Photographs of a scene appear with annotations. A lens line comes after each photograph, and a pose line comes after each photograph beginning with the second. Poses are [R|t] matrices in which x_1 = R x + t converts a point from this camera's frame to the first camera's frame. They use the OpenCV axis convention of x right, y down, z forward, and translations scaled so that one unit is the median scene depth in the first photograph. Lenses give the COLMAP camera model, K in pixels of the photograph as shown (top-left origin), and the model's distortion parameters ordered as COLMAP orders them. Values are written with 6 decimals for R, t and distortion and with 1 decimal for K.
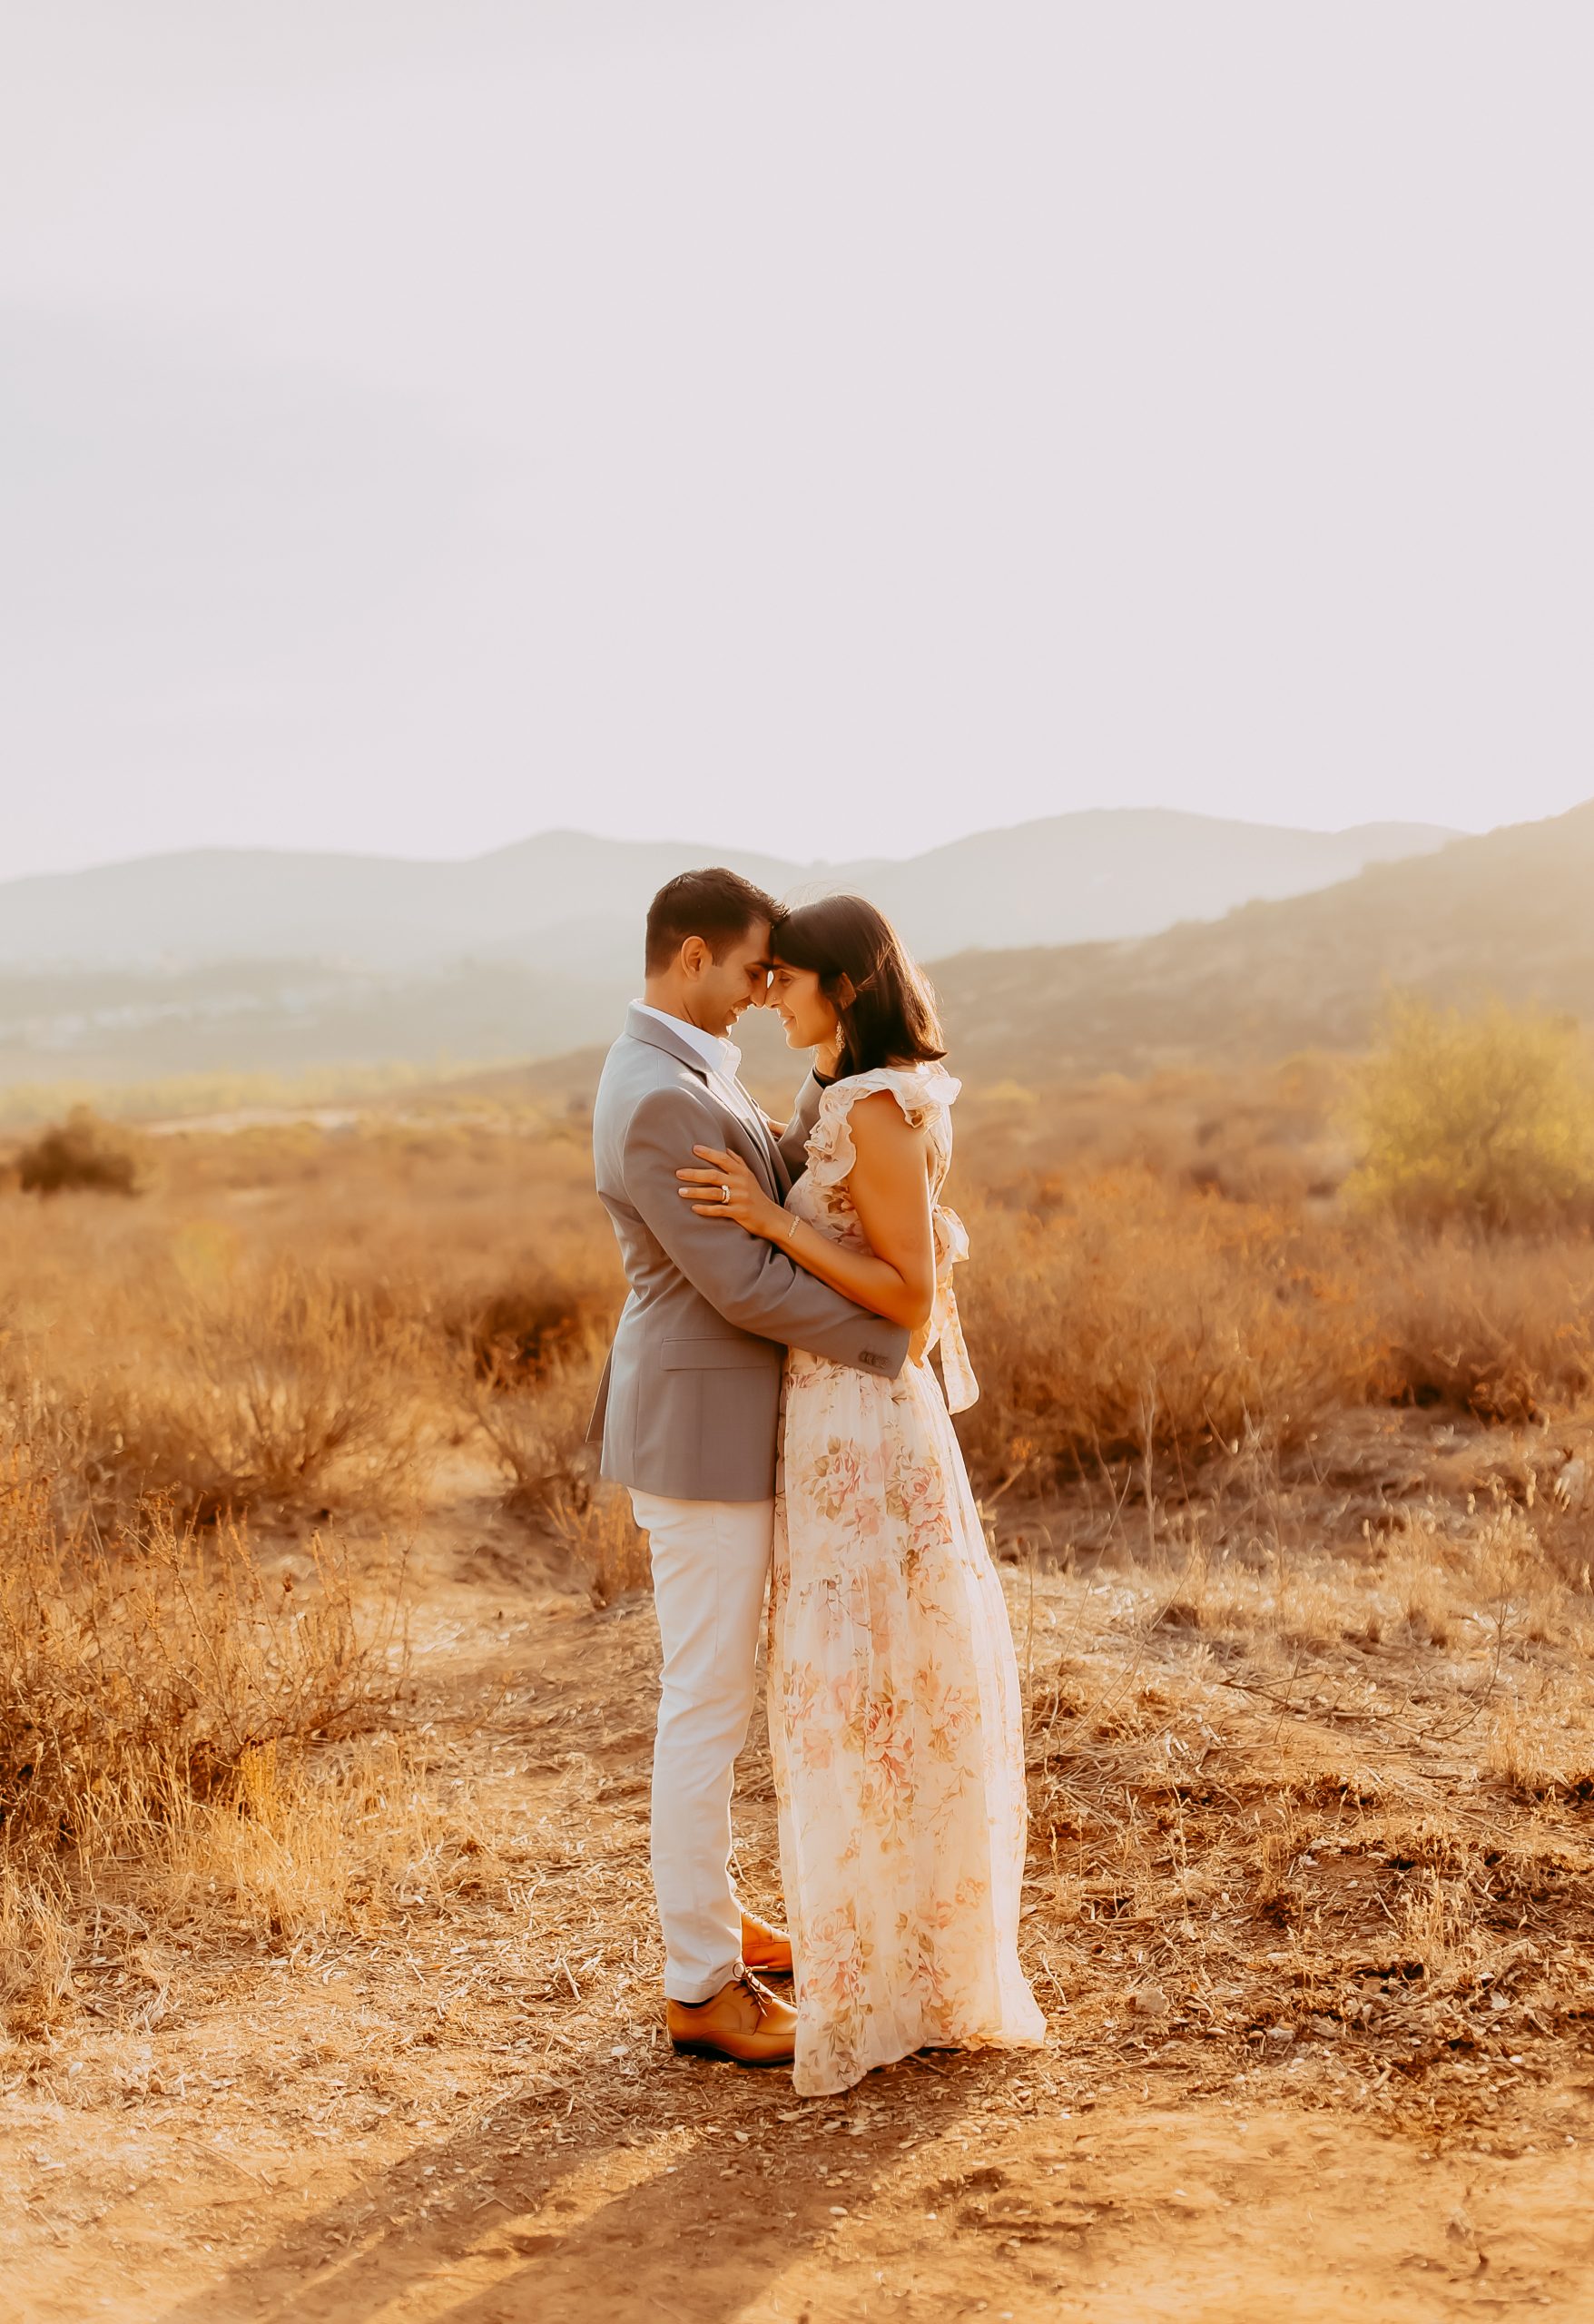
lens RADIAL K [[2414.2, 0, 777.7], [0, 2414.2, 1110.8], [0, 0, 1]] dist [-0.004267, 0.000000]
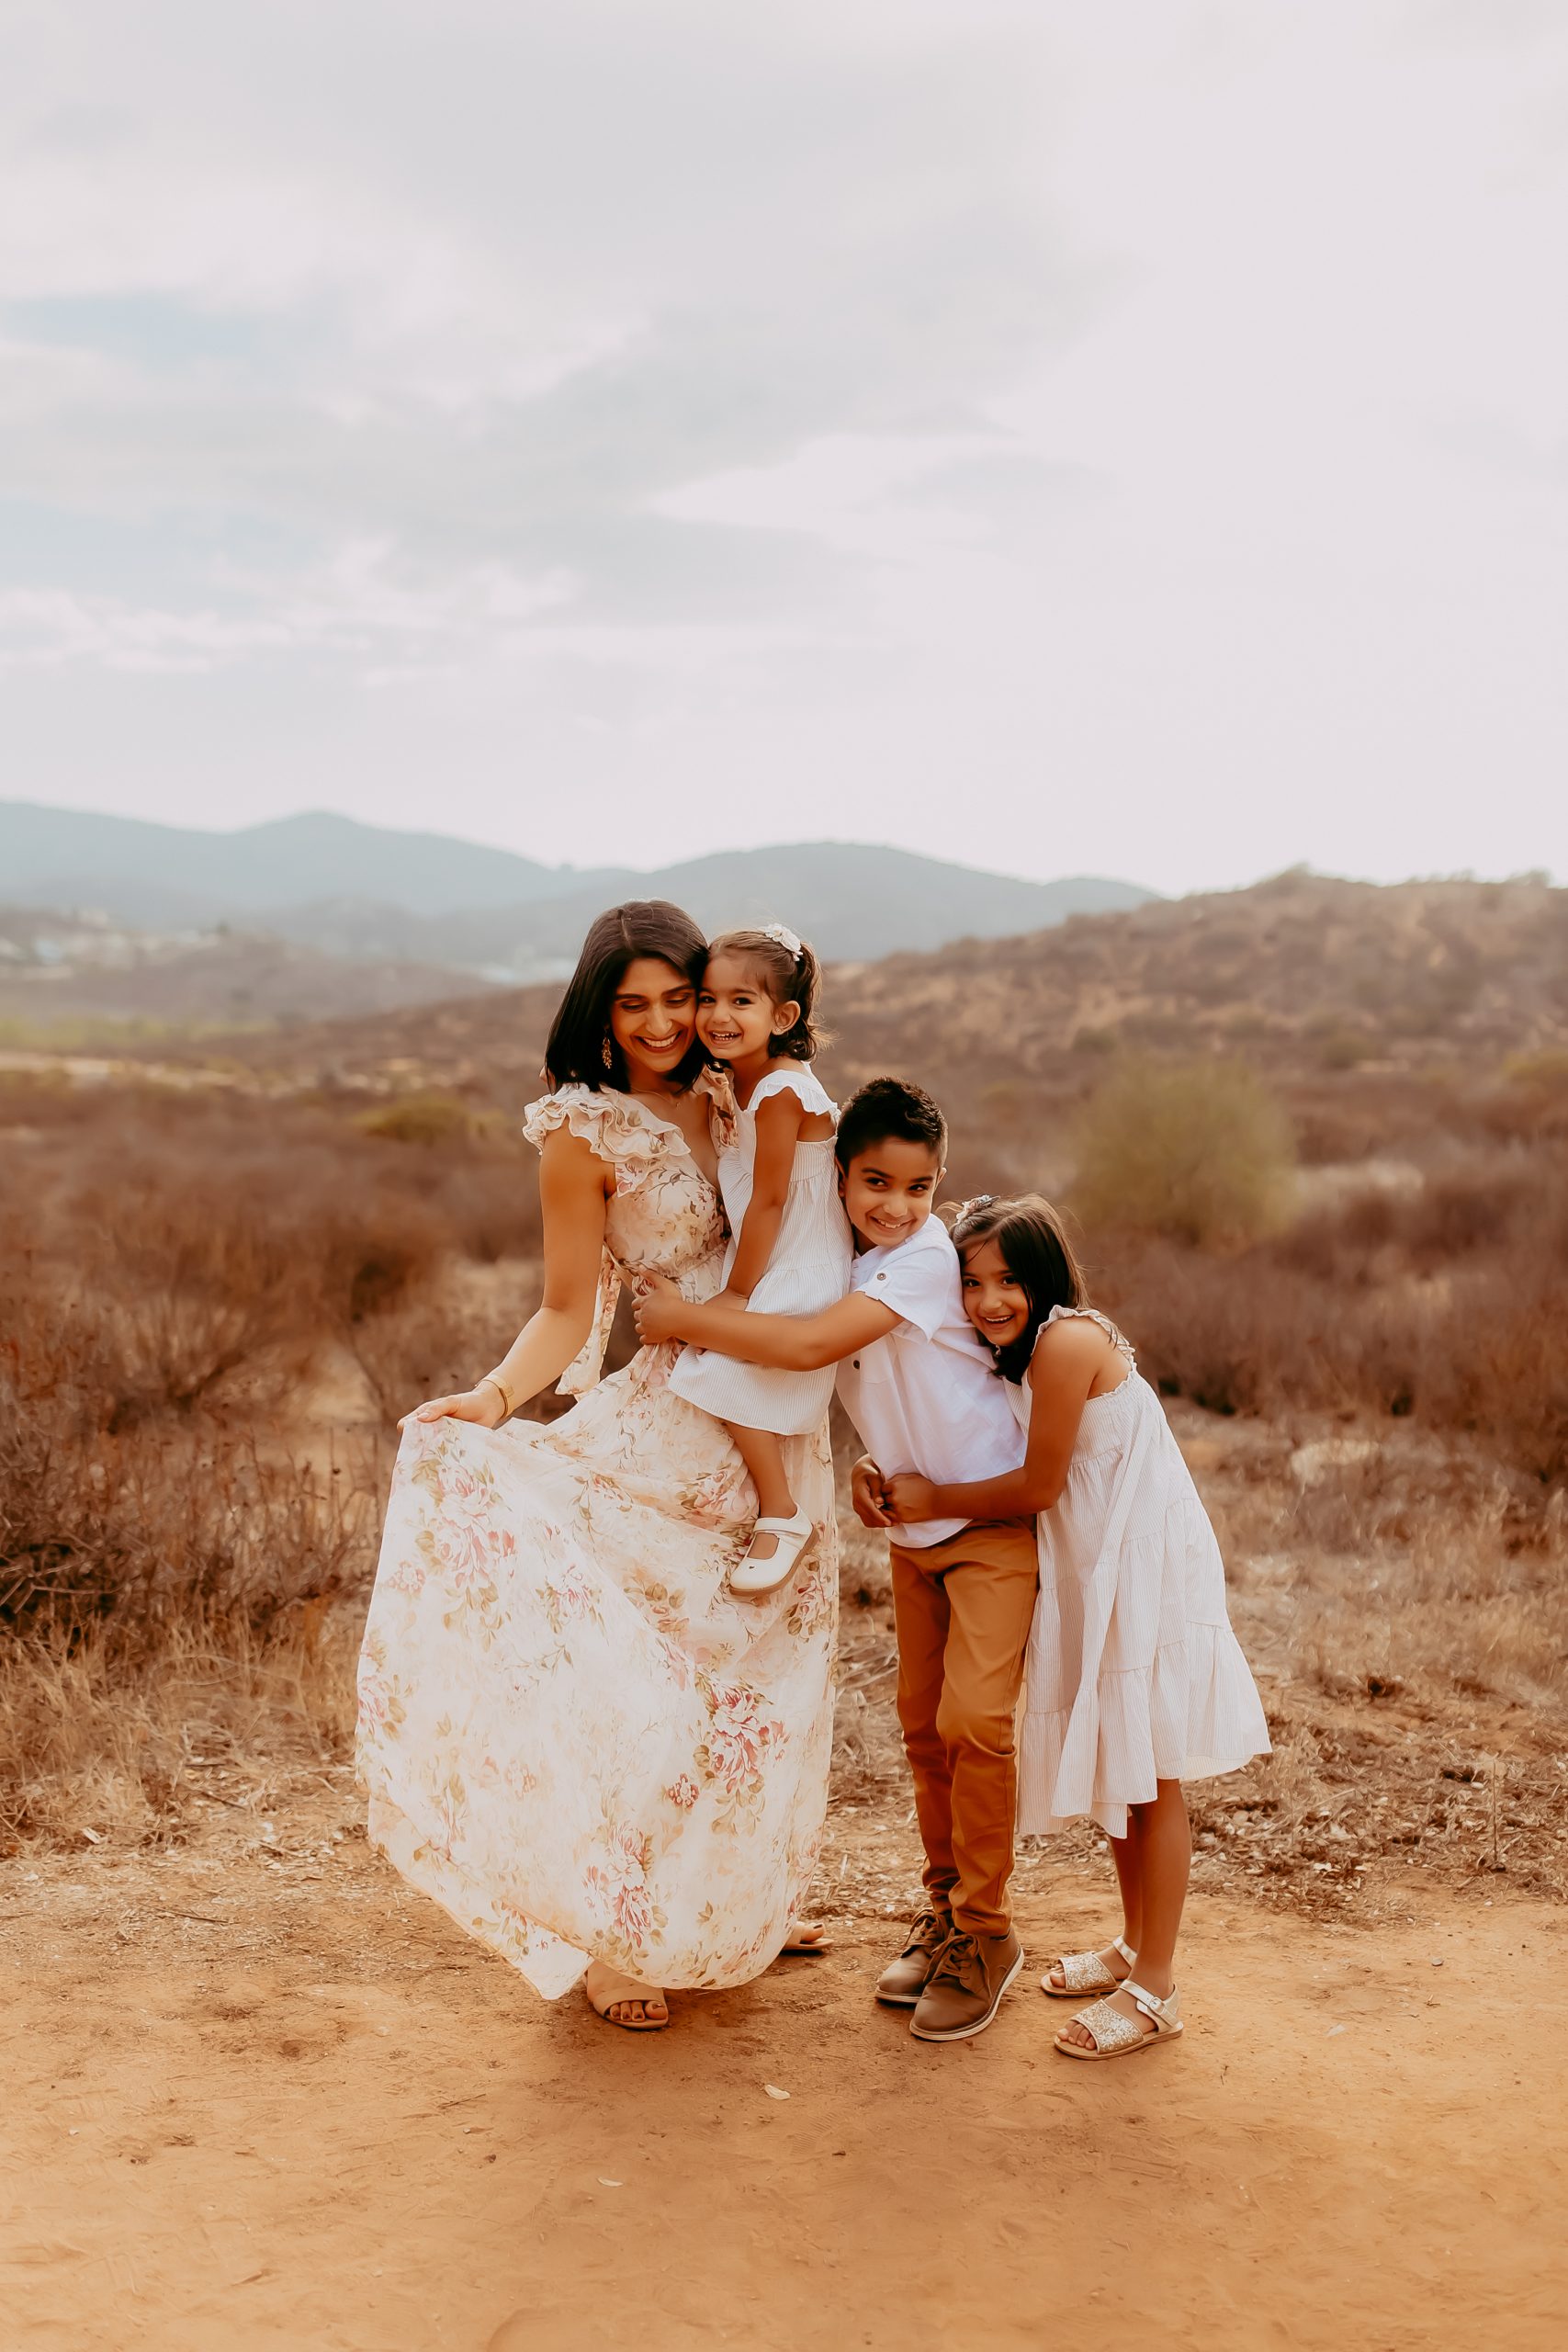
lens RADIAL K [[2252.6, 0, 755.5], [0, 2252.6, 1208.4], [0, 0, 1]] dist [0.001572, 0.000000]
pose [[0.990461, 0.077200, 0.114134, -0.067241], [-0.082315, 0.995771, 0.040795, 0.003064], [-0.110502, -0.049800, 0.992627, -0.061449]]
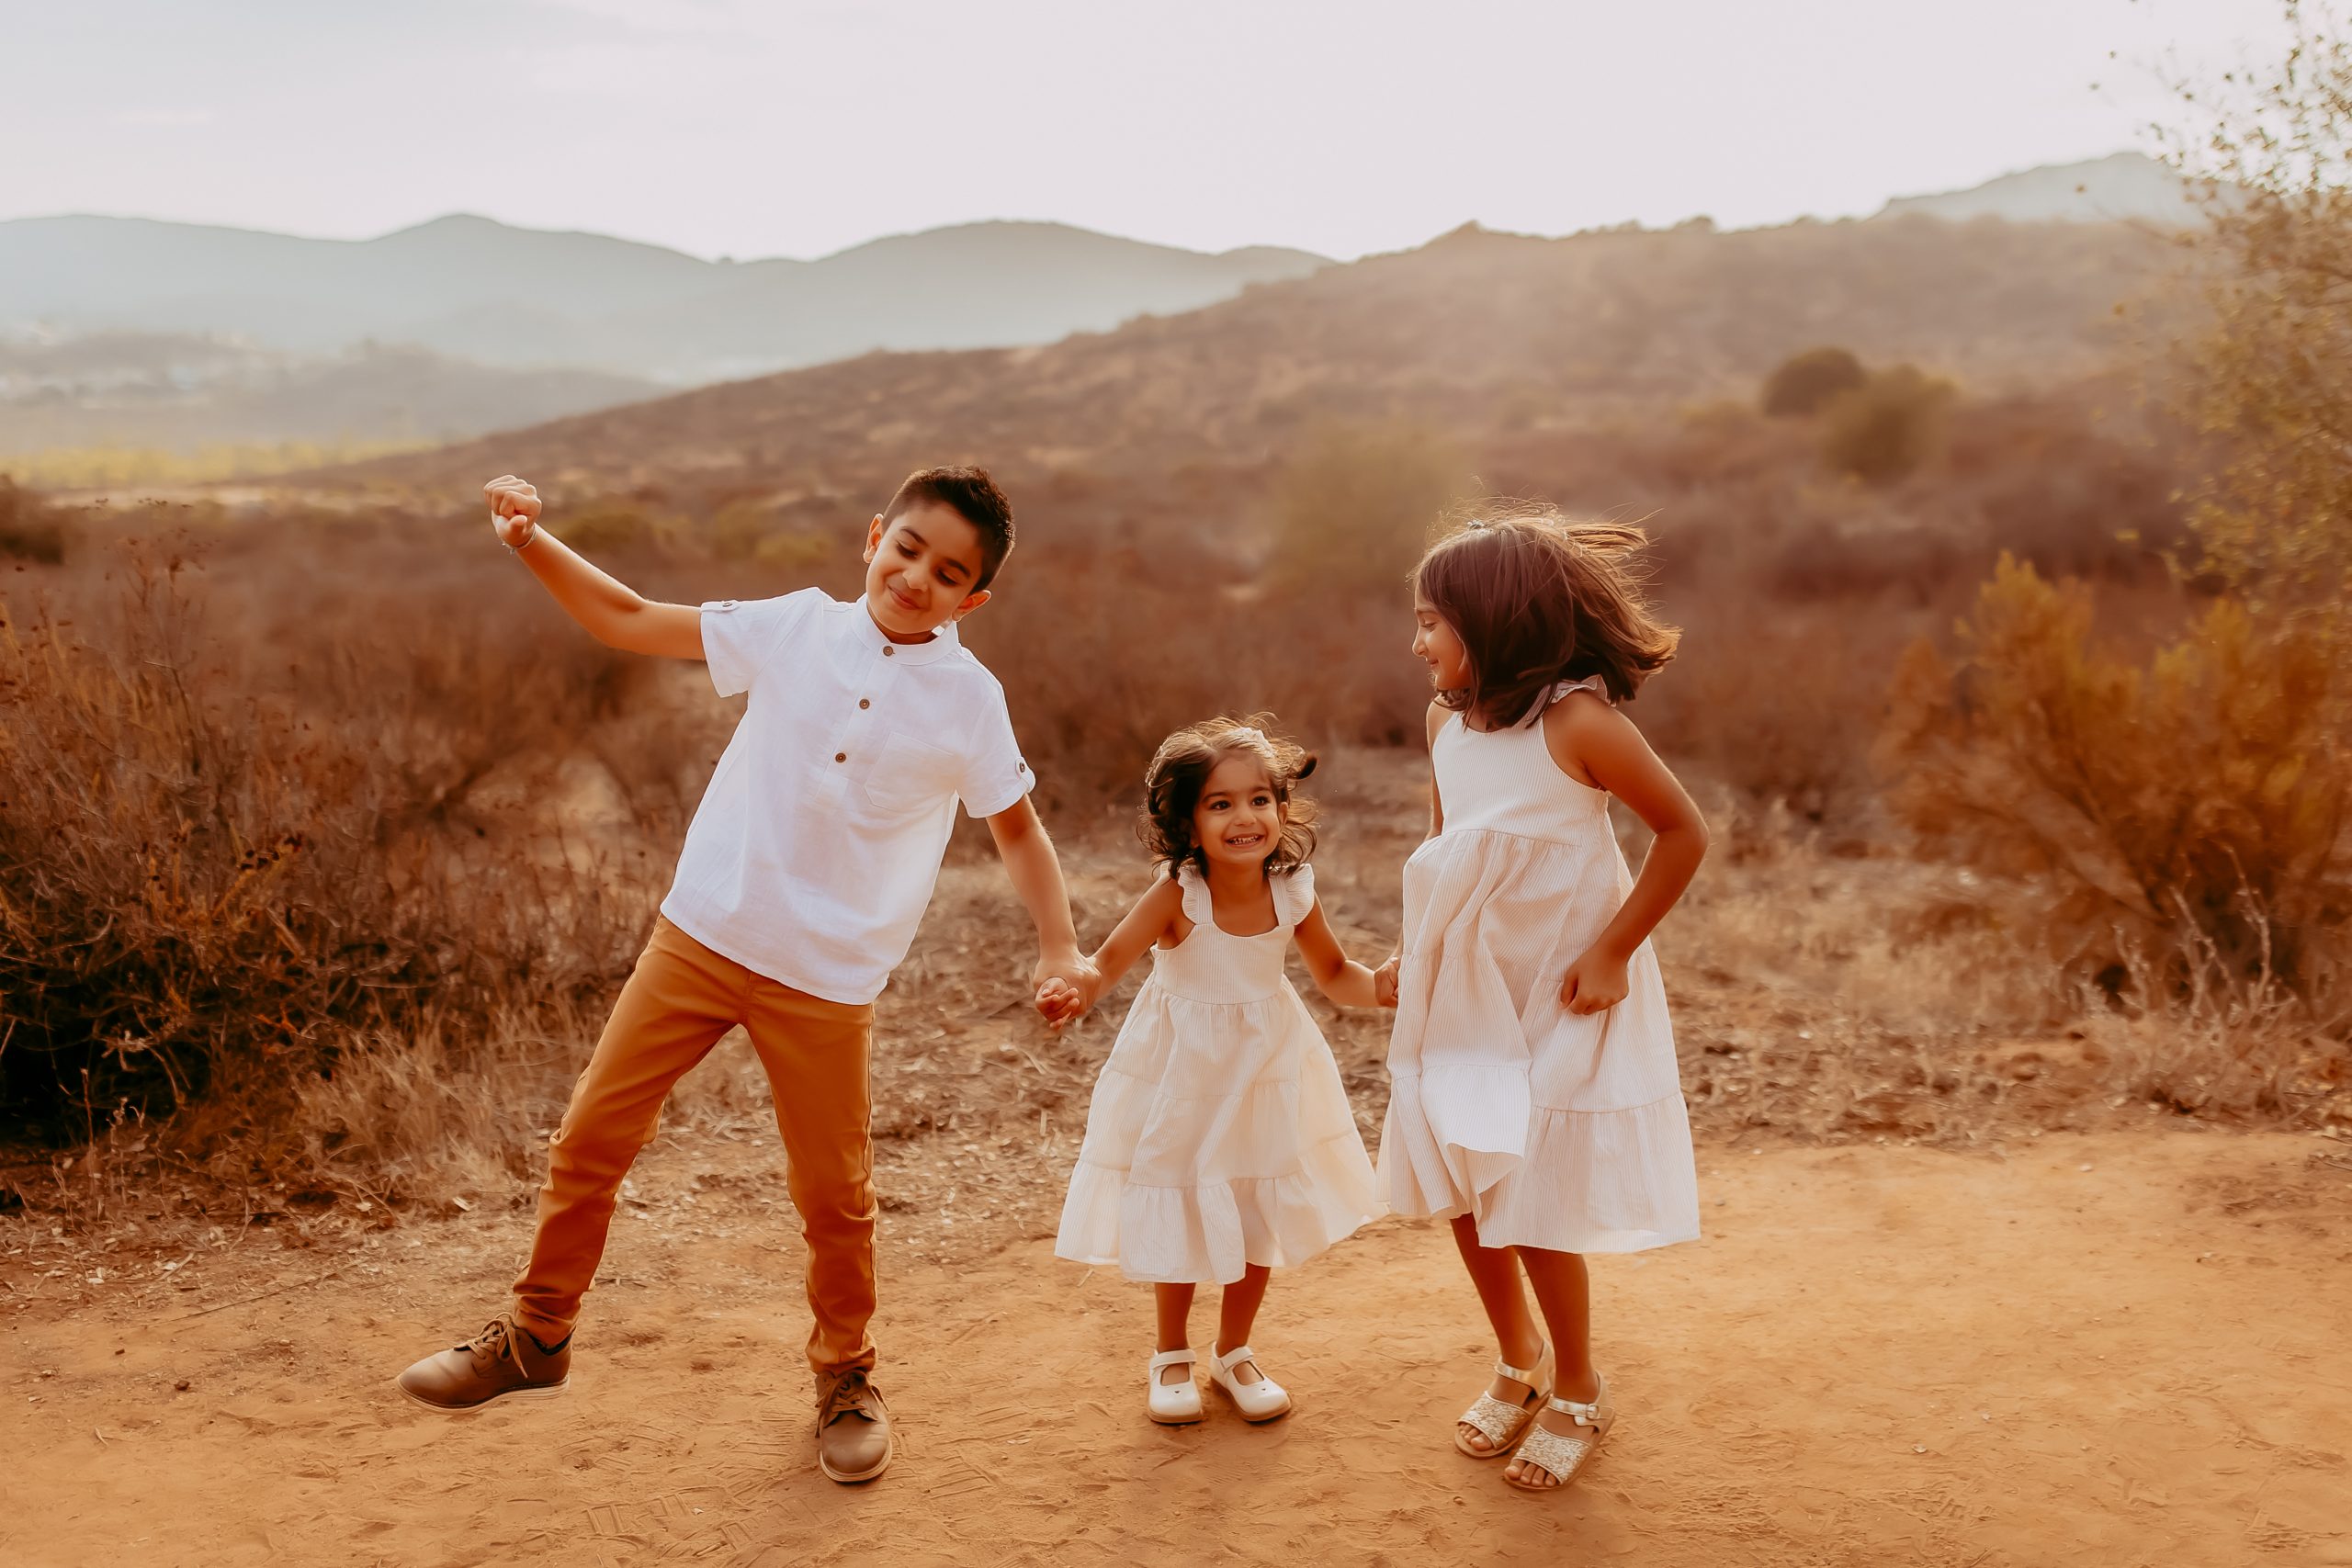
lens RADIAL K [[2252.6, 0, 1161.3], [0, 2252.6, 816.2], [0, 0, 1]] dist [0.001572, 0.000000]
pose [[0.978023, -0.004171, 0.208455, -0.091487], [-0.024153, 0.990802, 0.133146, 0.009877], [-0.207093, -0.135255, 0.968927, -0.082831]]
